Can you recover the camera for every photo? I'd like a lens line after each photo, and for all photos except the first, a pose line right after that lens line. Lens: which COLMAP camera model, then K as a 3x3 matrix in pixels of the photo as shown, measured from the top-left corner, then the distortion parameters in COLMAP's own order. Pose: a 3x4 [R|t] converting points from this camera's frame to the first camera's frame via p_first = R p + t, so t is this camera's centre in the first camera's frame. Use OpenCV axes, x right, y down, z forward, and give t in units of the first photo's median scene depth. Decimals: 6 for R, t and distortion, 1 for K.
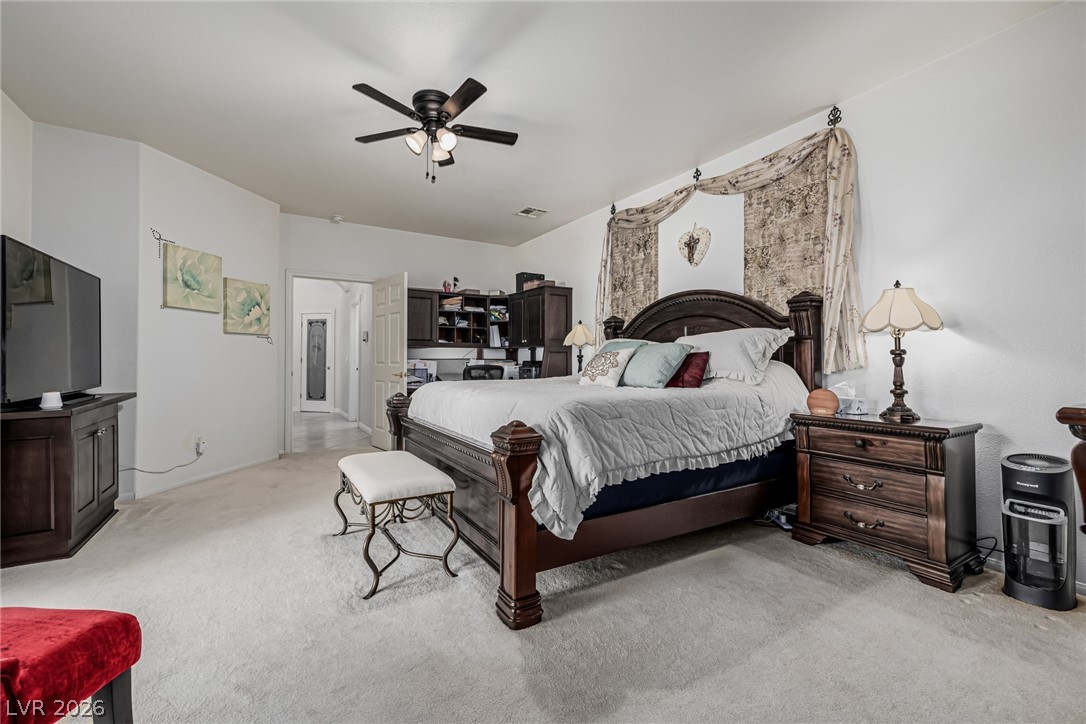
lens RADIAL K [[456.9, 0, 535.0], [0, 456.9, 357.4], [0, 0, 1]] dist [-0.001067, 0.000336]
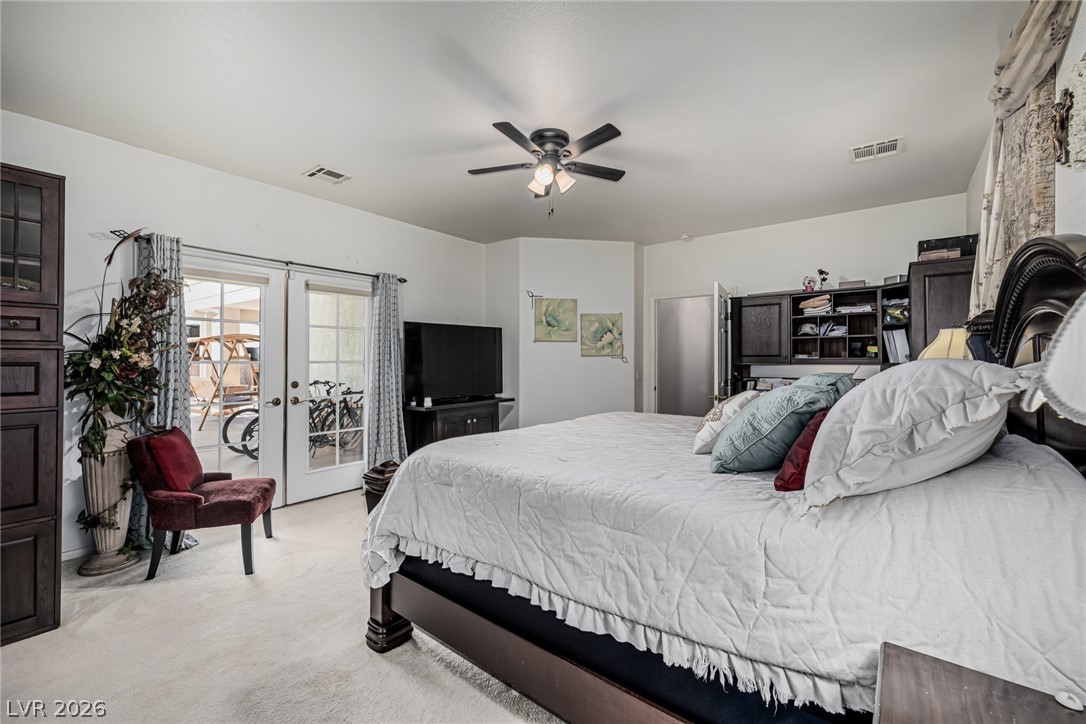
lens RADIAL K [[456.9, 0, 537.6], [0, 456.9, 359.1], [0, 0, 1]] dist [-0.001067, 0.000336]
pose [[0.339011, 0.000934, -0.940782, 0.510348], [0.008047, 0.999960, 0.003892, -0.051192], [0.940748, -0.008890, 0.338990, 0.436079]]
